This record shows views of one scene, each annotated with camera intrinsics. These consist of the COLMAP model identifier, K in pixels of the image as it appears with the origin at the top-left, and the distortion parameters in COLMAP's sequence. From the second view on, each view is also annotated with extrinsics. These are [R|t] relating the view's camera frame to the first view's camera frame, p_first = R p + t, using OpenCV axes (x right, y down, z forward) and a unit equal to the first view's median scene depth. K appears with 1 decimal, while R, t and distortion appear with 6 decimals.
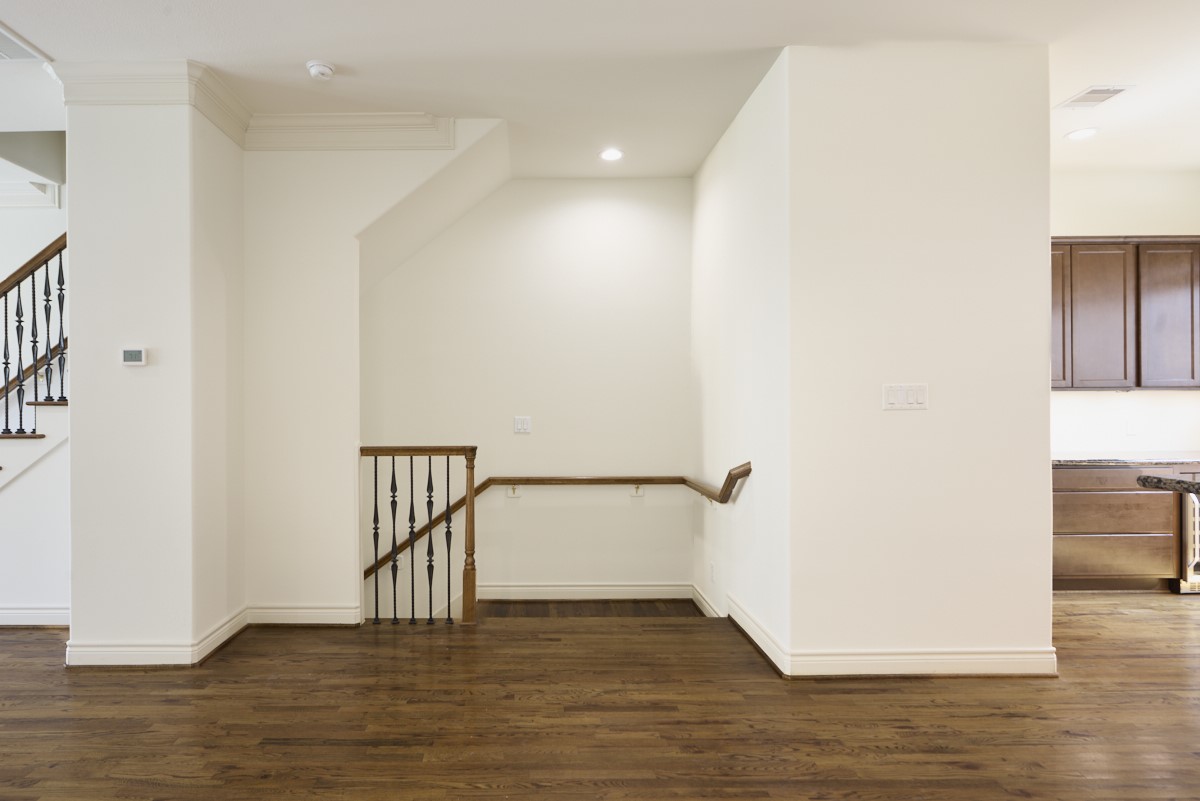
lens RADIAL K [[672.2, 0, 536.4], [0, 672.2, 412.4], [0, 0, 1]] dist [0.001191, 0.000713]
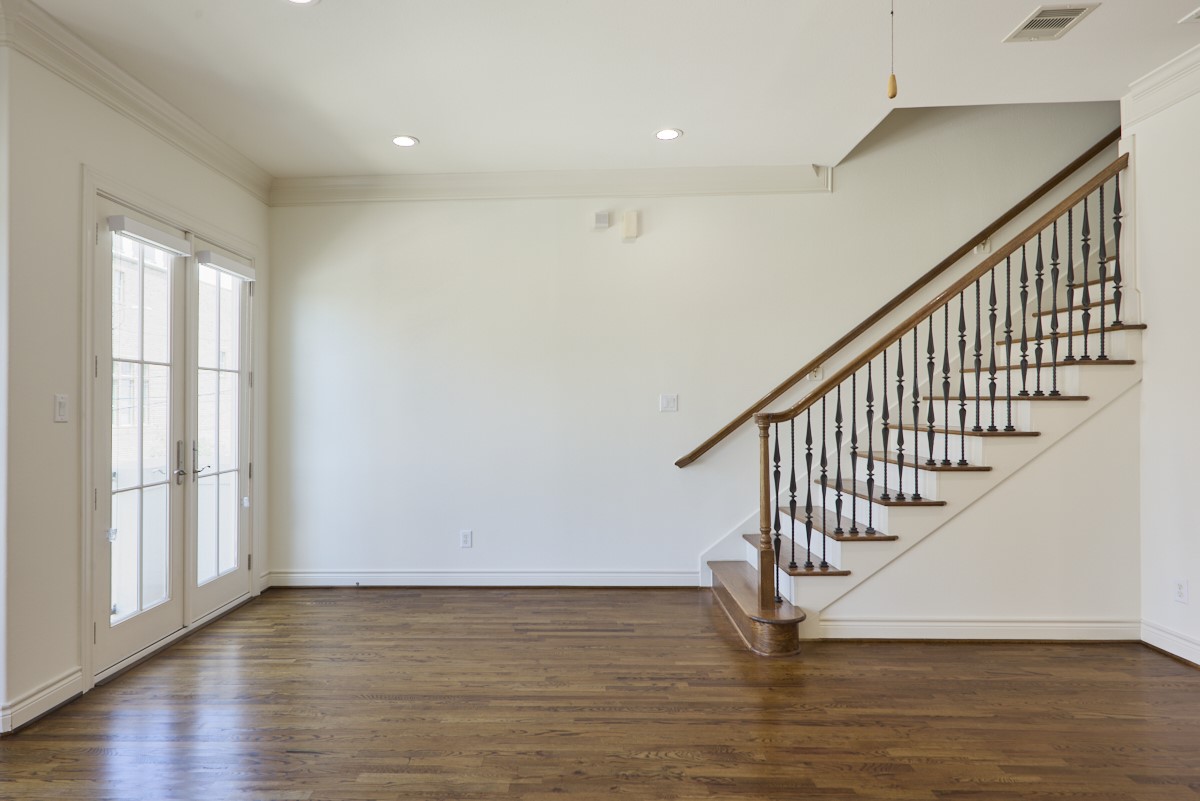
lens RADIAL K [[699.8, 0, 555.4], [0, 699.8, 405.5], [0, 0, 1]] dist [0.002237, -0.000072]
pose [[0.999219, -0.002964, -0.039406, -1.341335], [0.002506, 0.999929, -0.011668, 0.006107], [0.039438, 0.011560, 0.999155, 0.013927]]
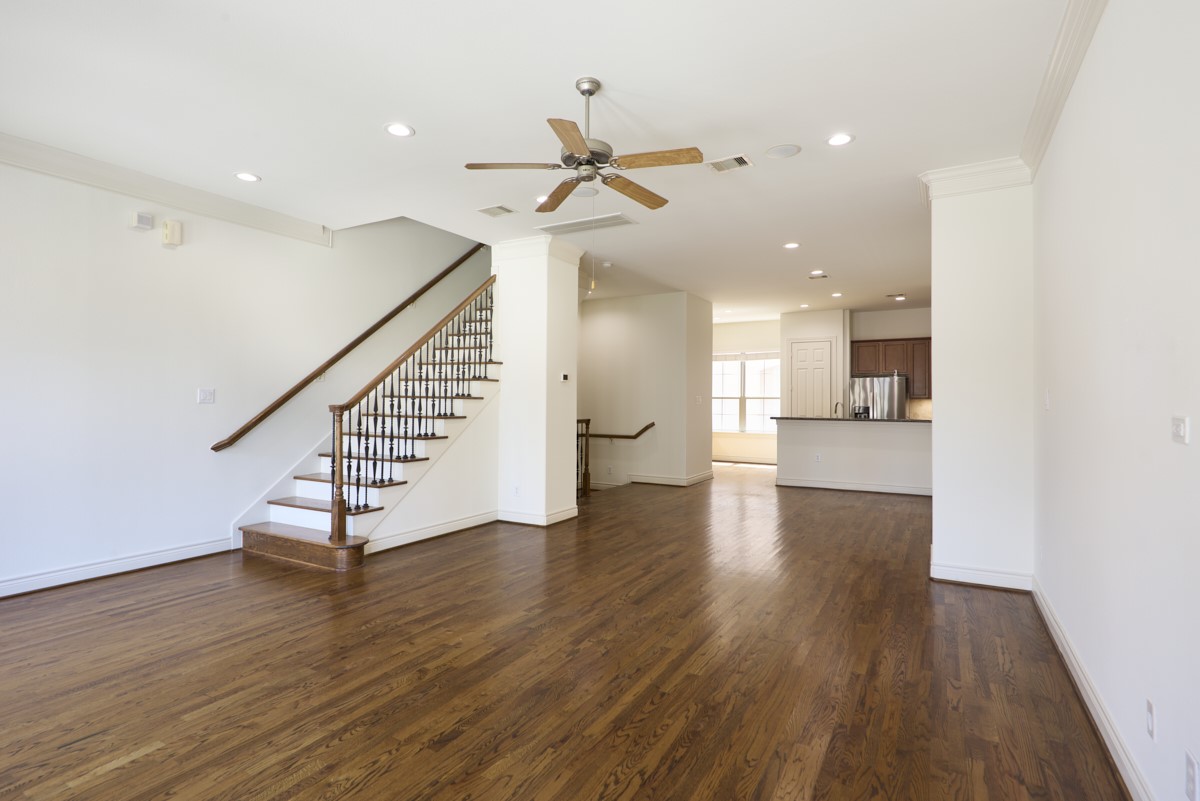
lens RADIAL K [[601.9, 0, 600.0], [0, 601.9, 400.5], [0, 0, 1]] dist [-0.000881, 0.000175]
pose [[0.487123, 0.010074, 0.873275, -1.877806], [-0.000581, 0.999937, -0.011211, 0.010572], [-0.873333, 0.004953, 0.487098, -0.039588]]
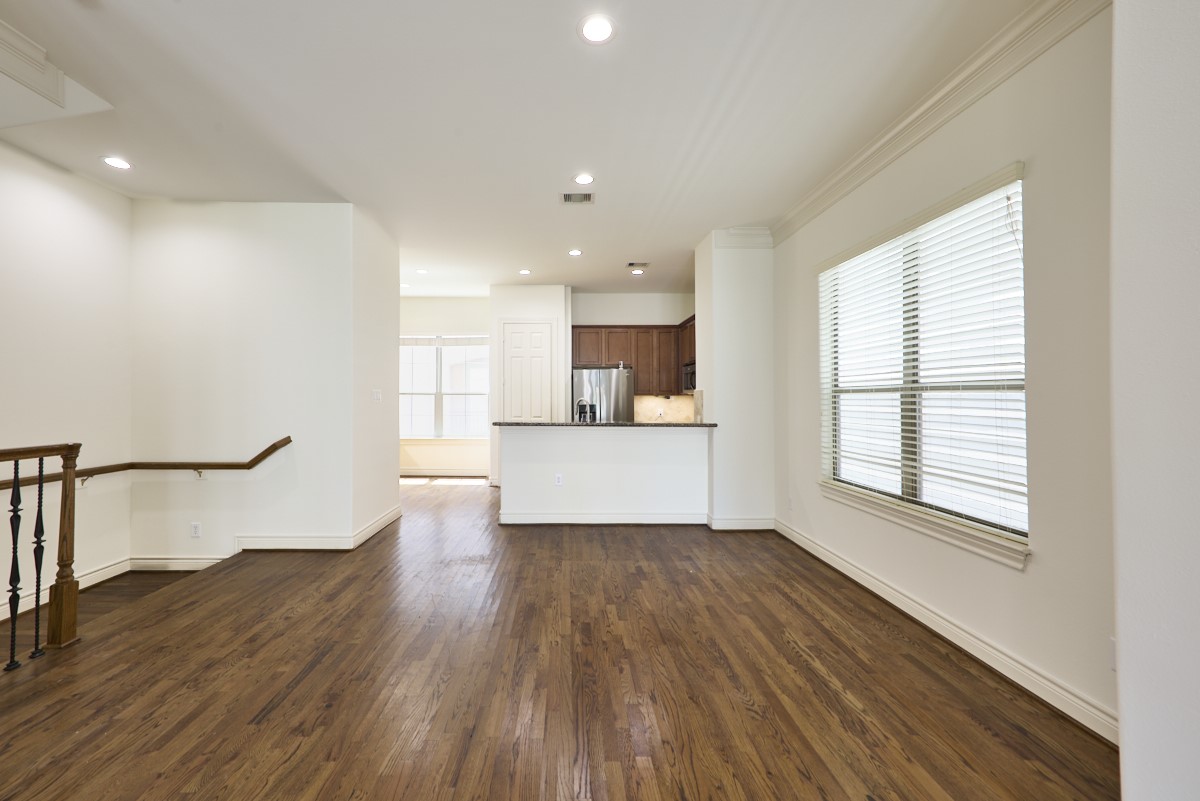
lens RADIAL K [[491.4, 0, 561.7], [0, 491.4, 398.4], [0, 0, 1]] dist [0.023654, 0.000080]
pose [[0.000781, 0.007906, 0.999968, -0.772745], [0.005760, 0.999952, -0.007910, -0.001463], [-0.999983, 0.005766, 0.000735, 0.341992]]
